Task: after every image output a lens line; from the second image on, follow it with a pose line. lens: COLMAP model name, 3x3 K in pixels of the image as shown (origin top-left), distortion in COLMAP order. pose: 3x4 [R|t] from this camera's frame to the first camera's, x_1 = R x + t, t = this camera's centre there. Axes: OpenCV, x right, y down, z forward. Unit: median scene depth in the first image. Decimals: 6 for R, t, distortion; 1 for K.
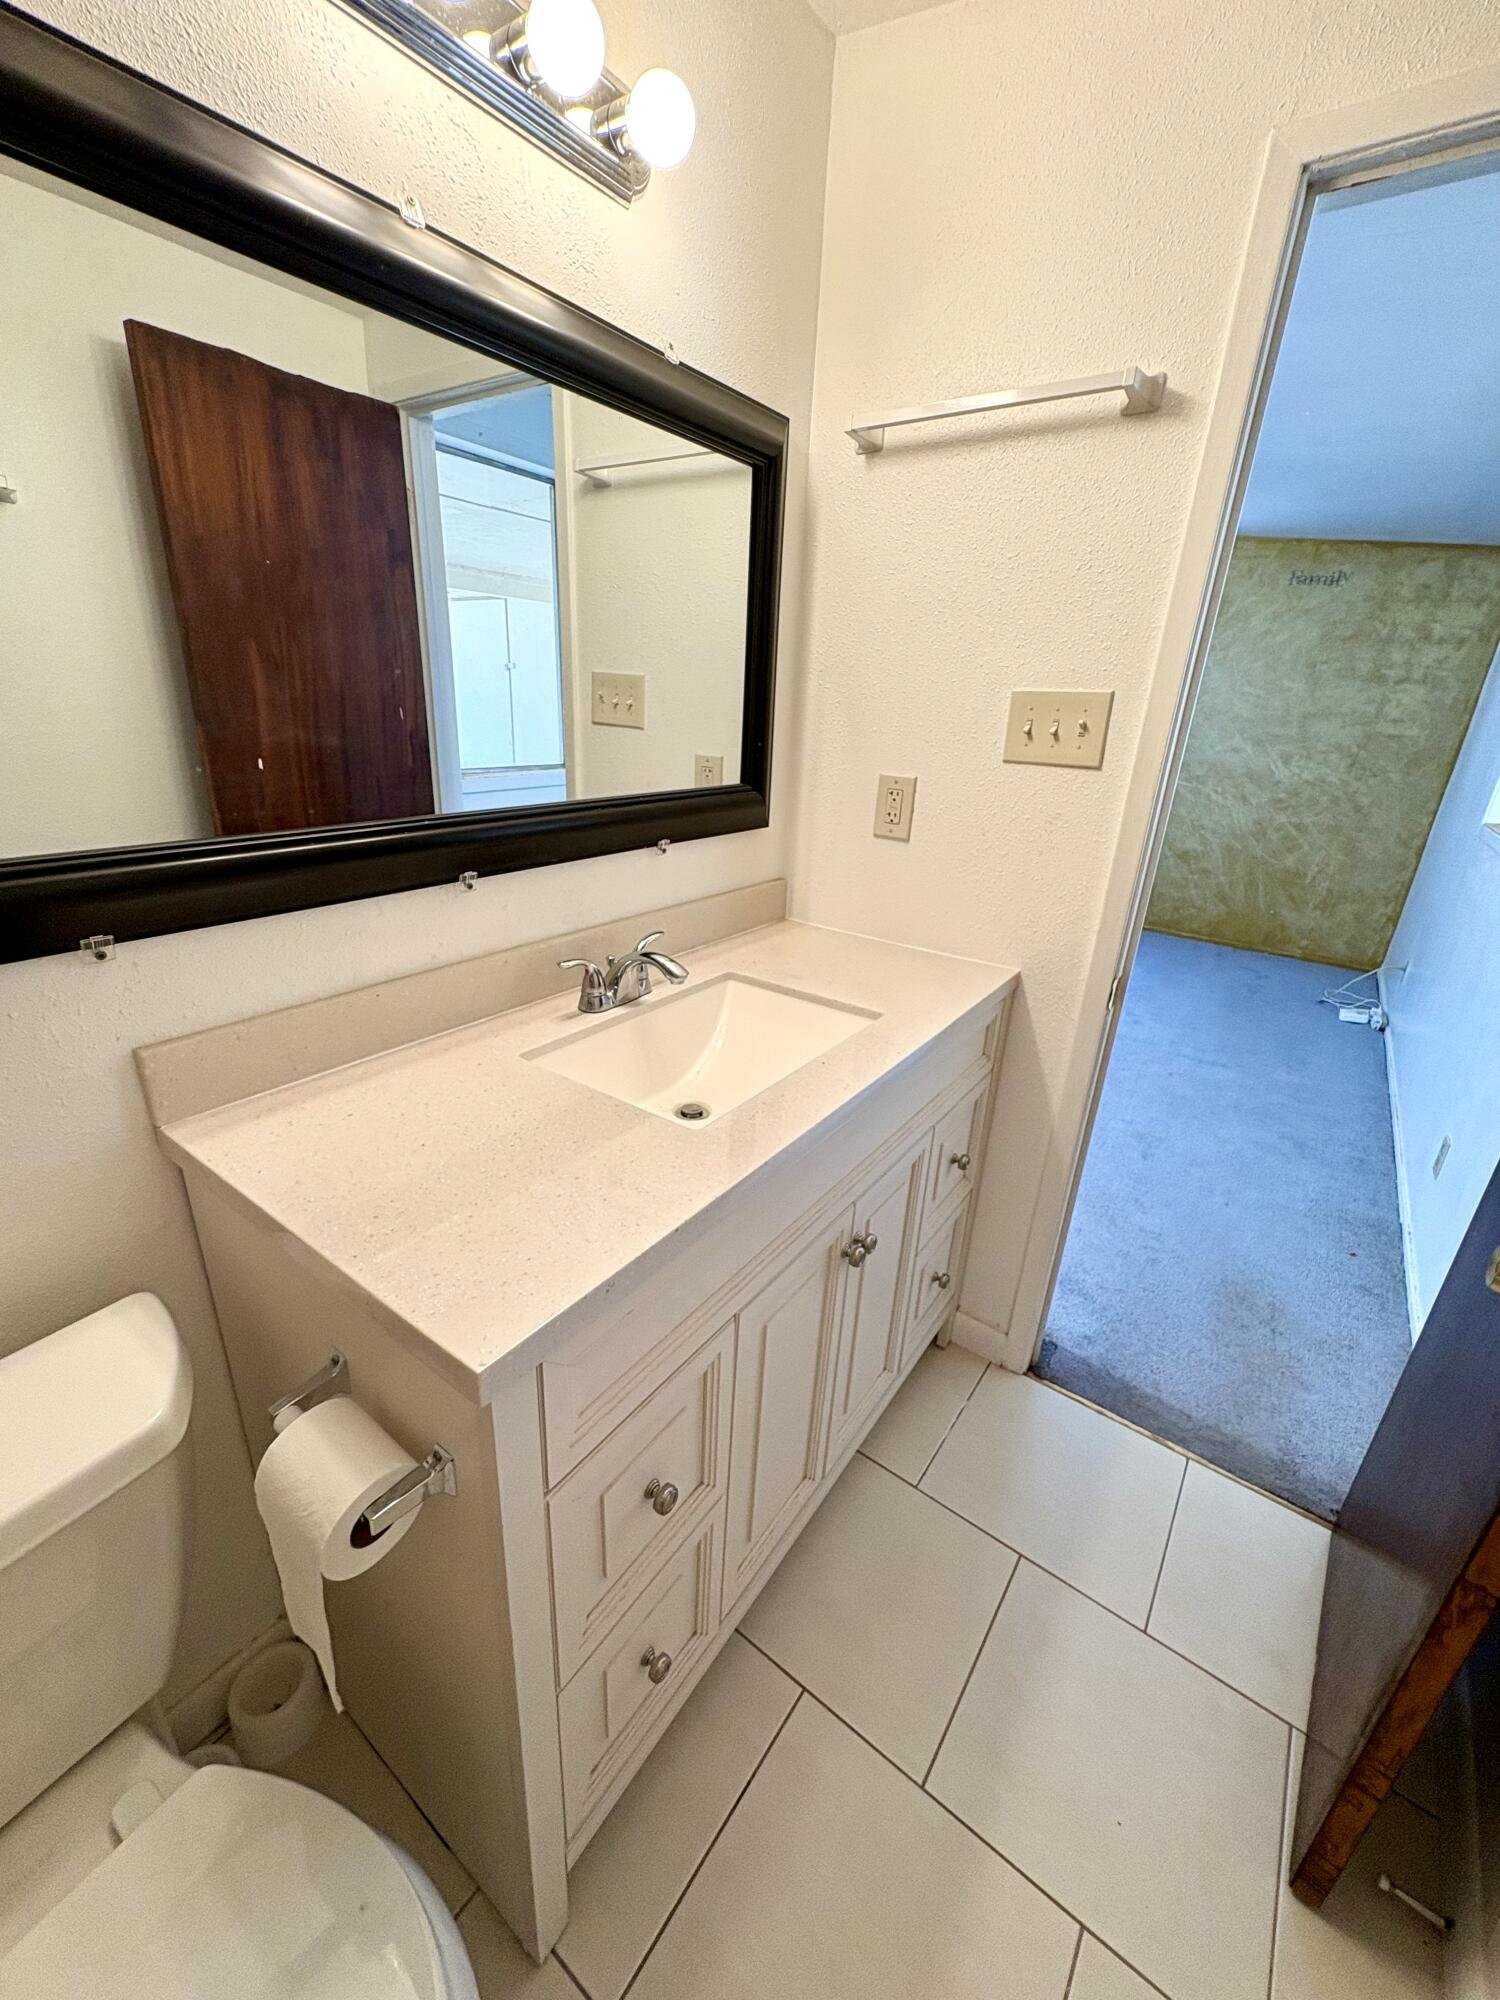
lens RADIAL K [[799.5, 0, 755.0], [0, 799.5, 1001.1], [0, 0, 1]] dist [0.000319, 0.000558]
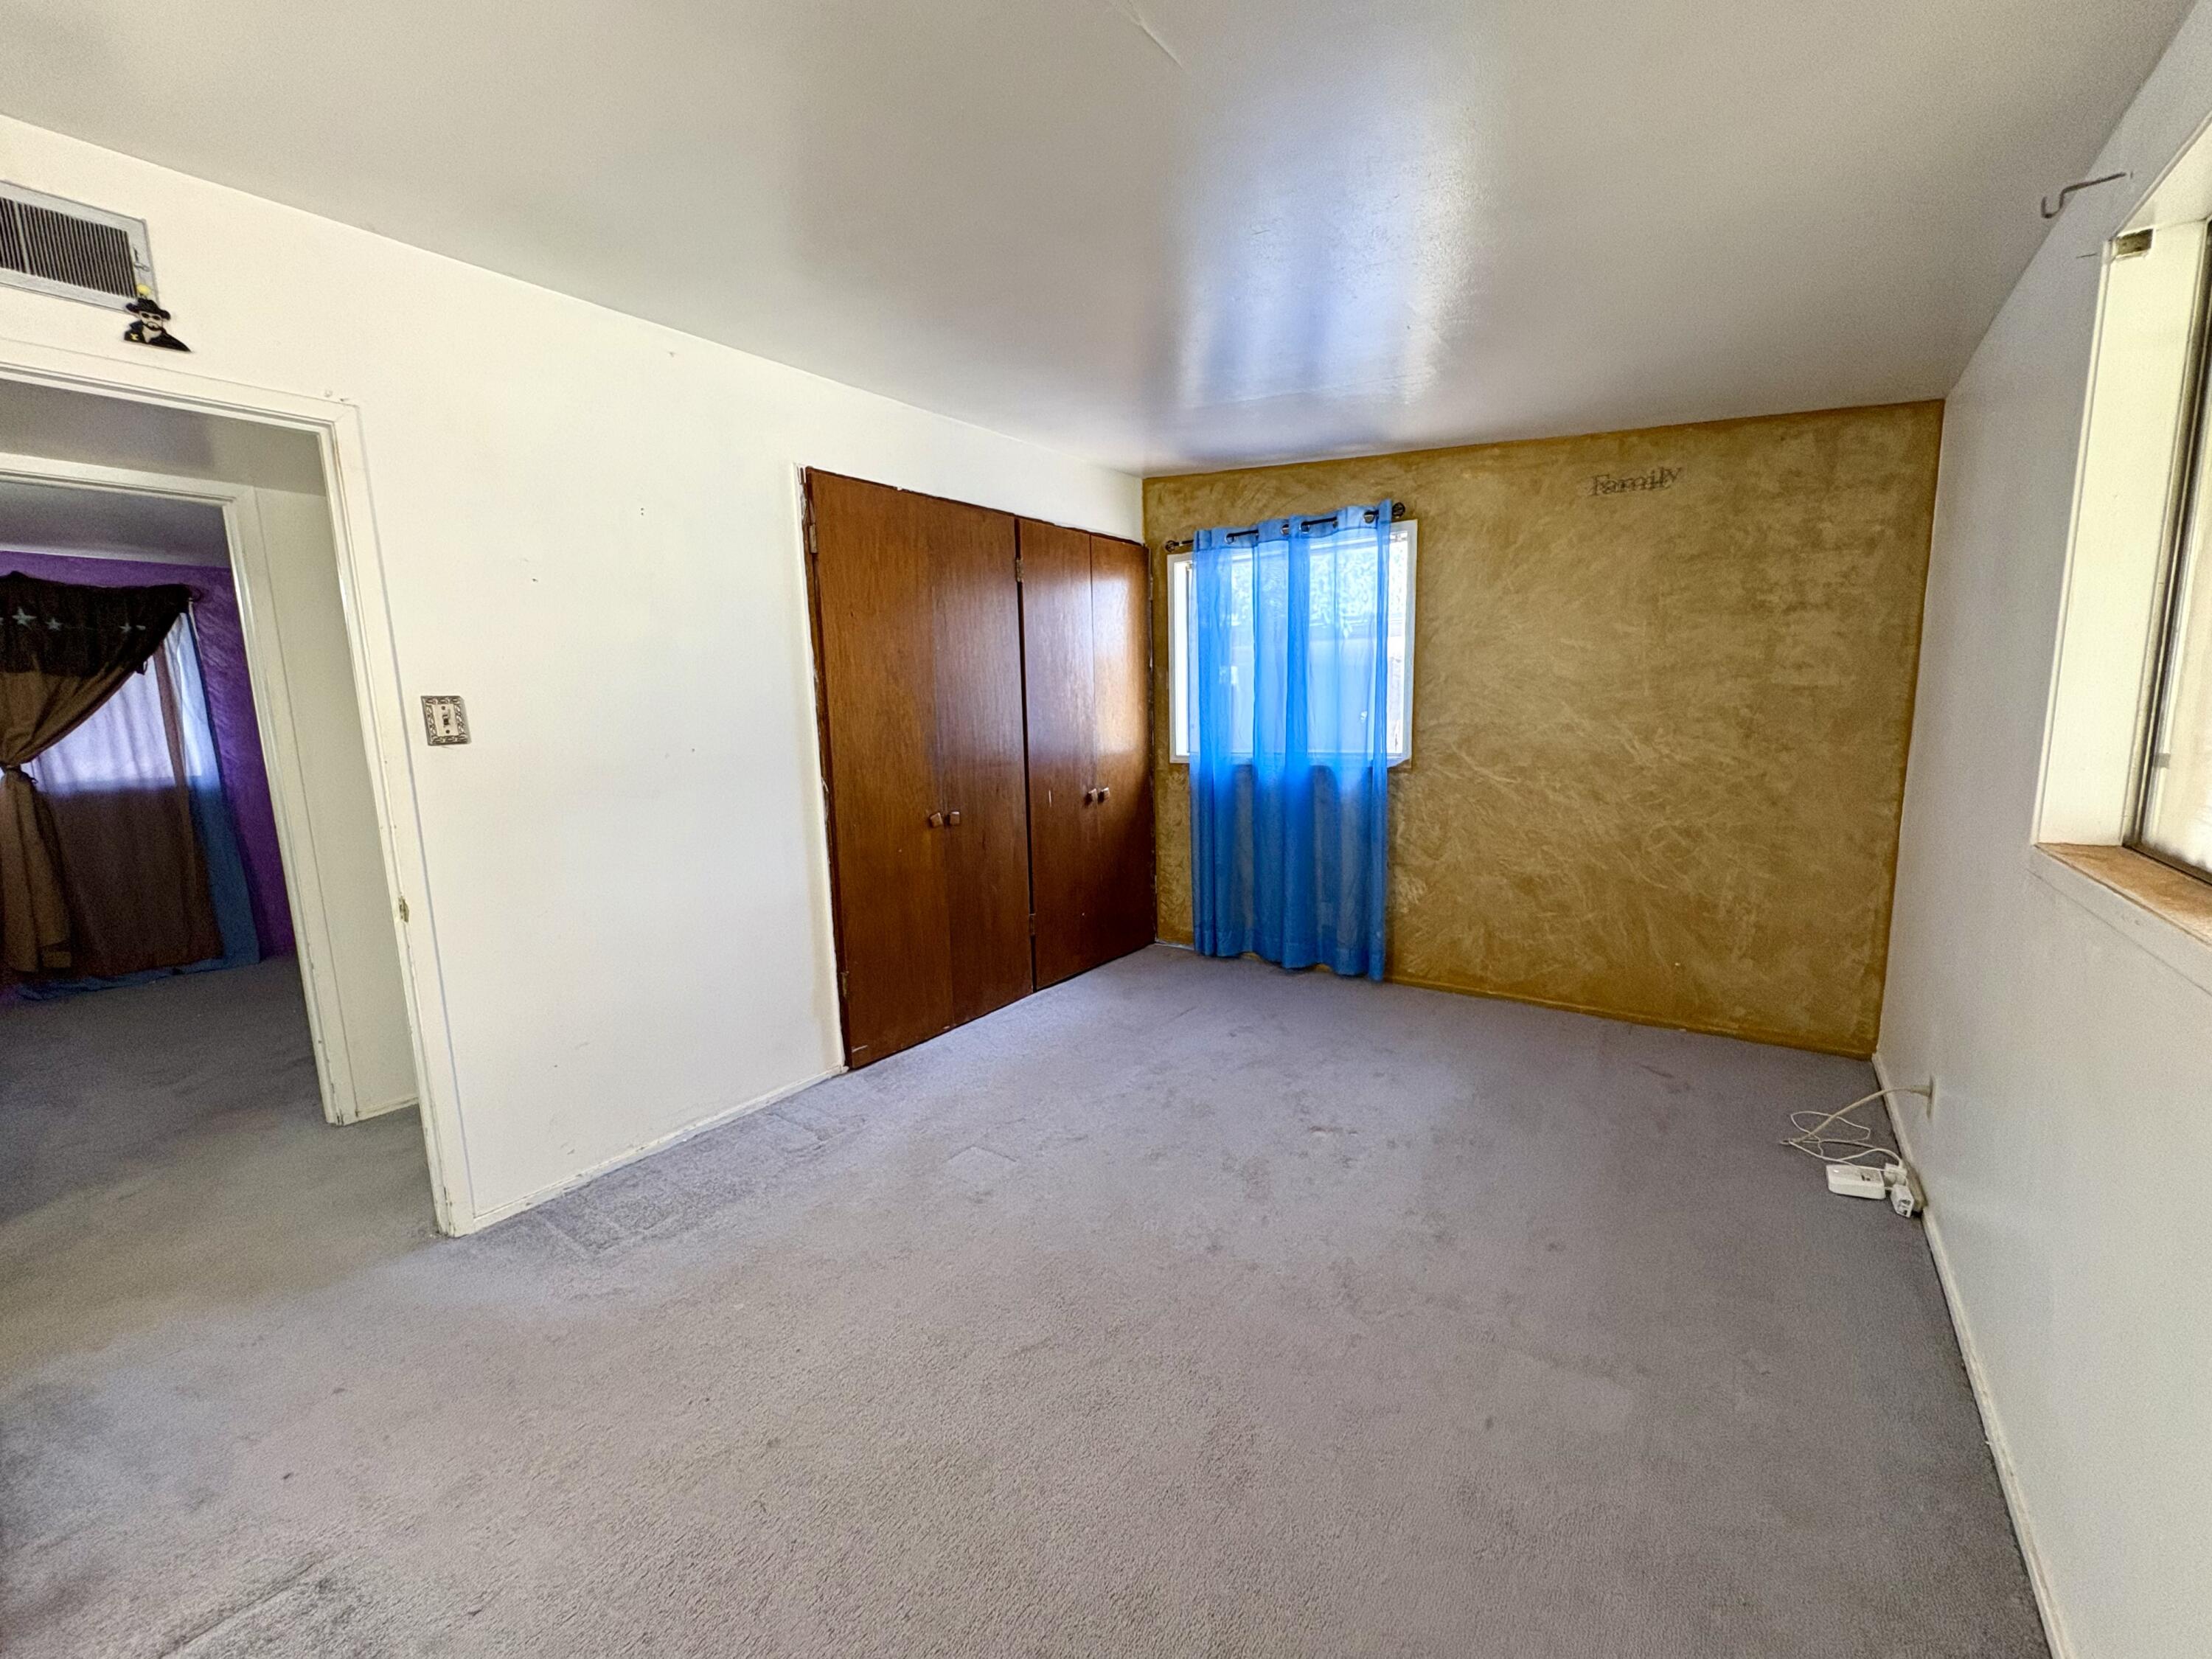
lens RADIAL K [[884.3, 0, 1110.3], [0, 884.3, 827.8], [0, 0, 1]] dist [0.000319, 0.000558]
pose [[0.996308, -0.083141, -0.021415, 0.244589], [0.076392, 0.972310, -0.220855, -0.105089], [0.039184, 0.218403, 0.975072, 0.302084]]
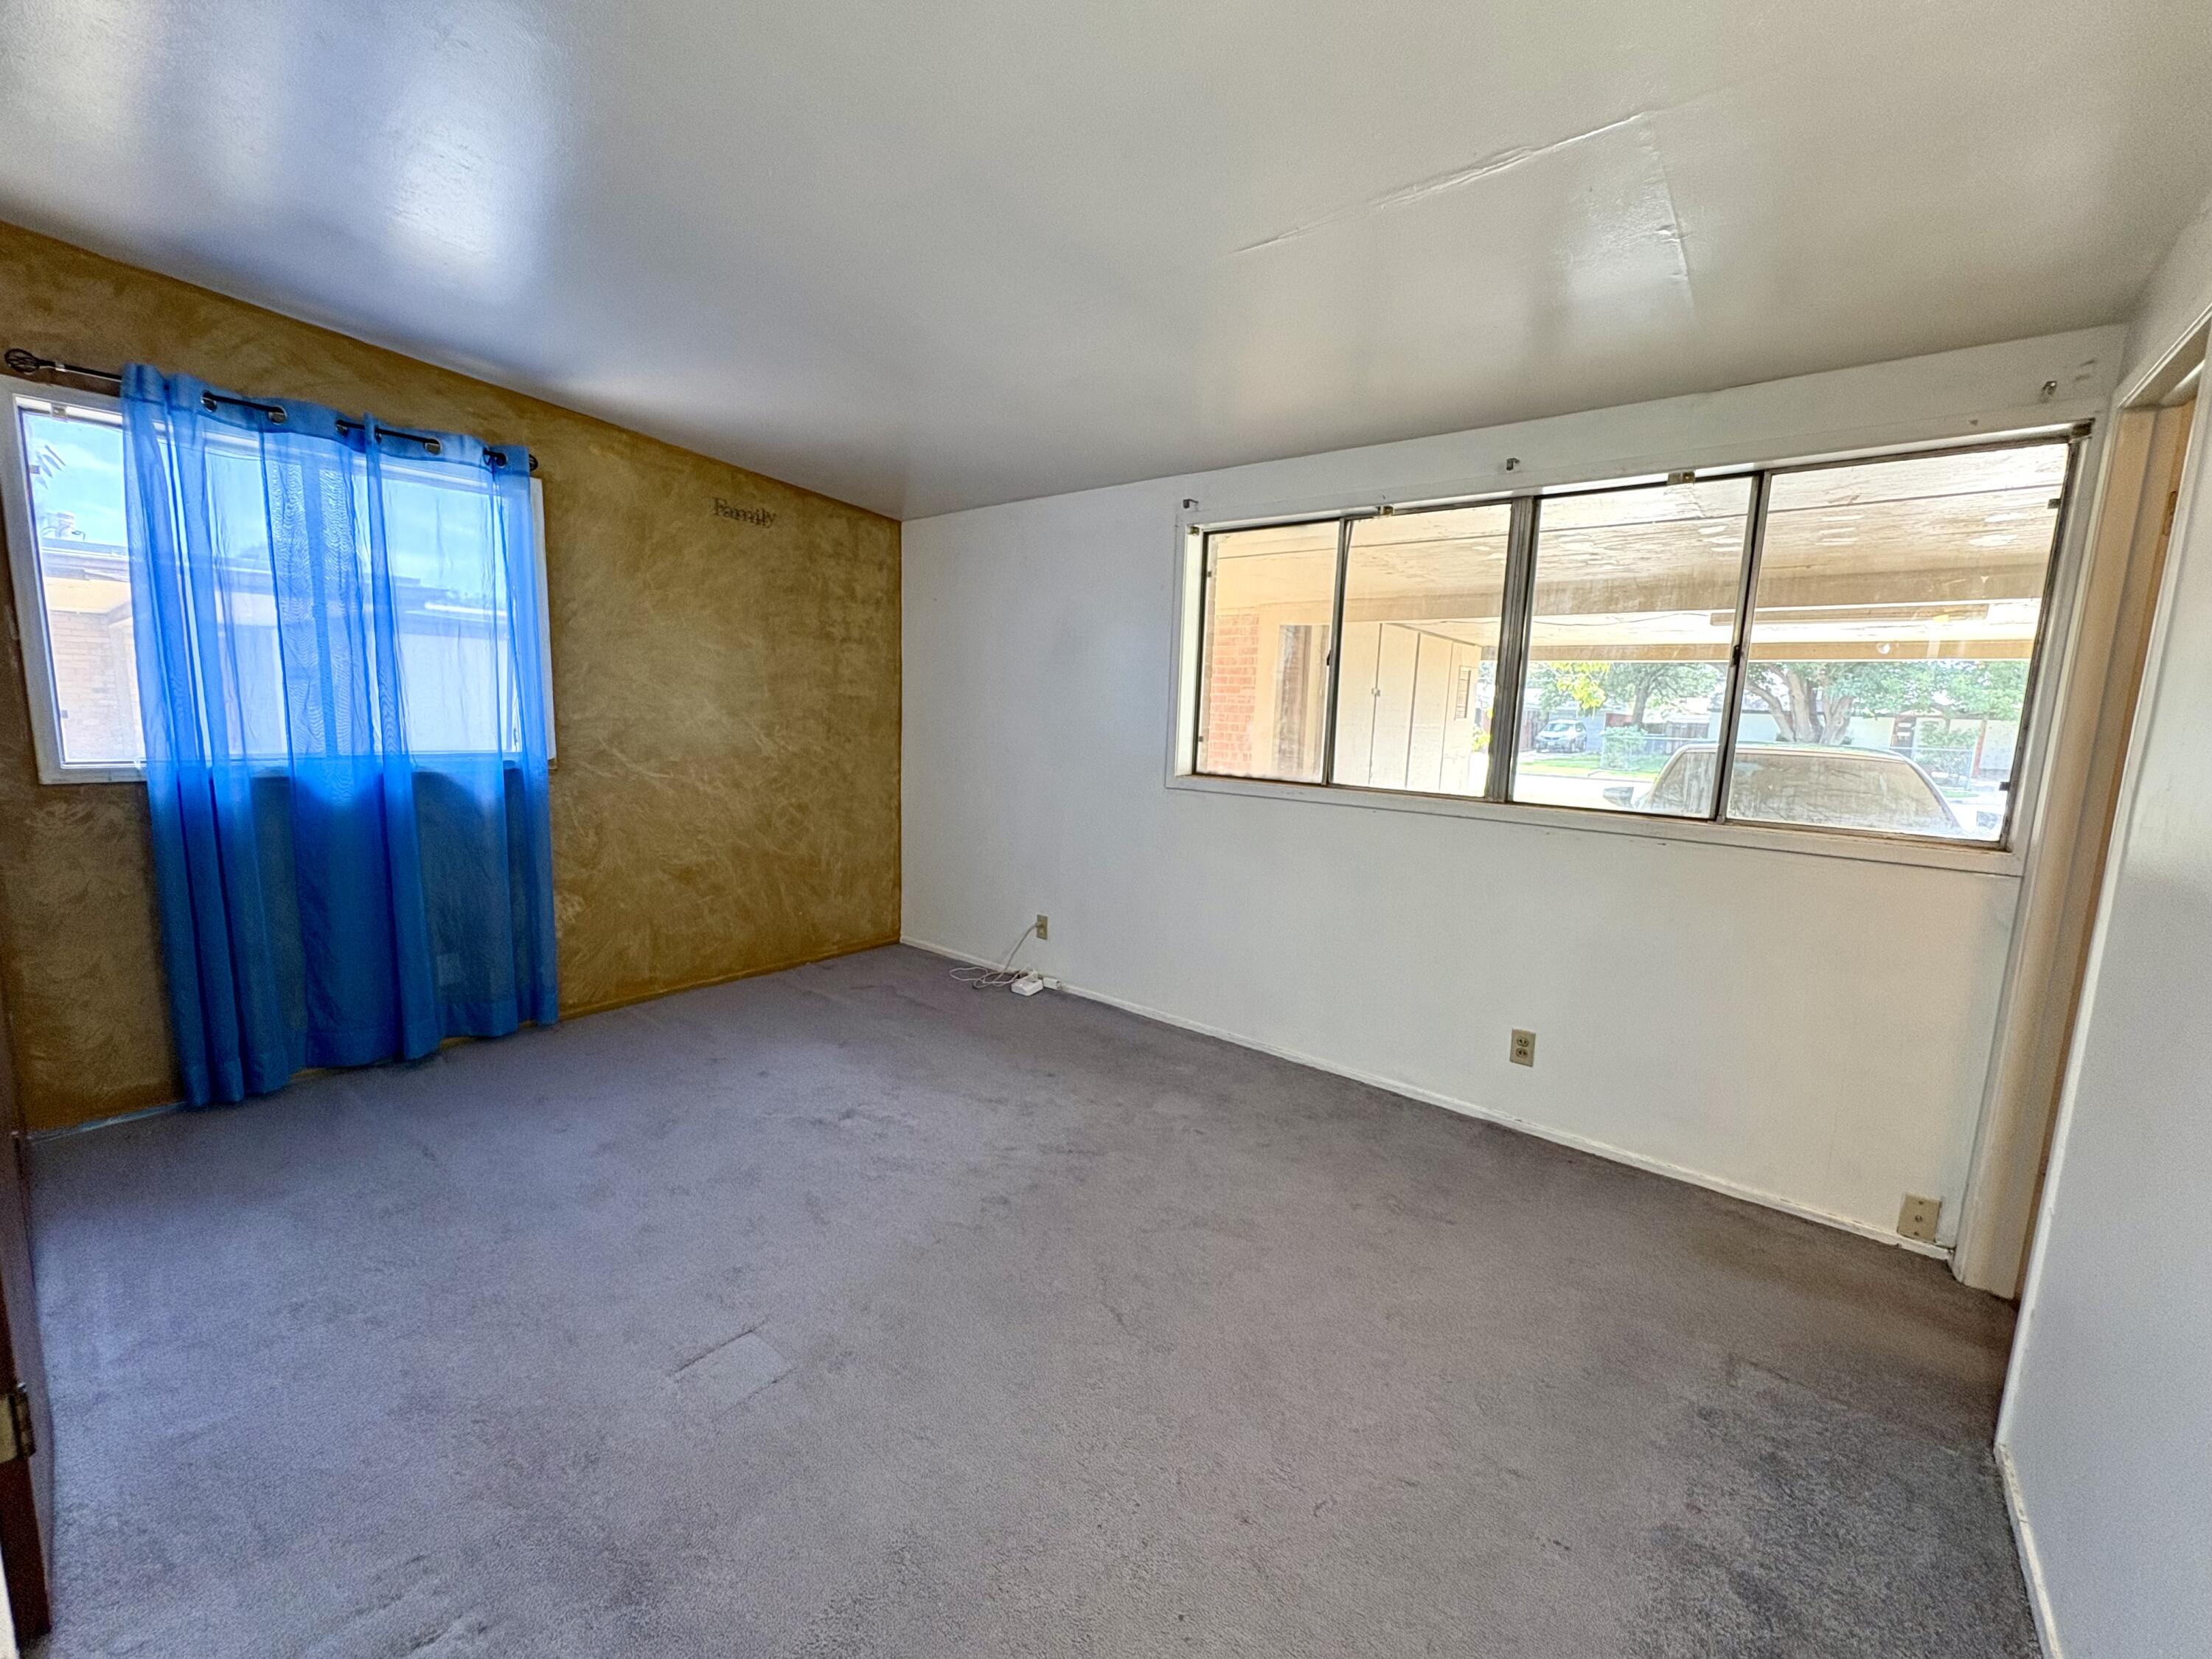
lens RADIAL K [[884.3, 0, 1107.5], [0, 884.3, 829.8], [0, 0, 1]] dist [0.000319, 0.000558]
pose [[0.058783, -0.194061, 0.979227, -0.197373], [0.327102, 0.930513, 0.164771, -0.255746], [-0.943159, 0.310621, 0.118176, 0.637996]]
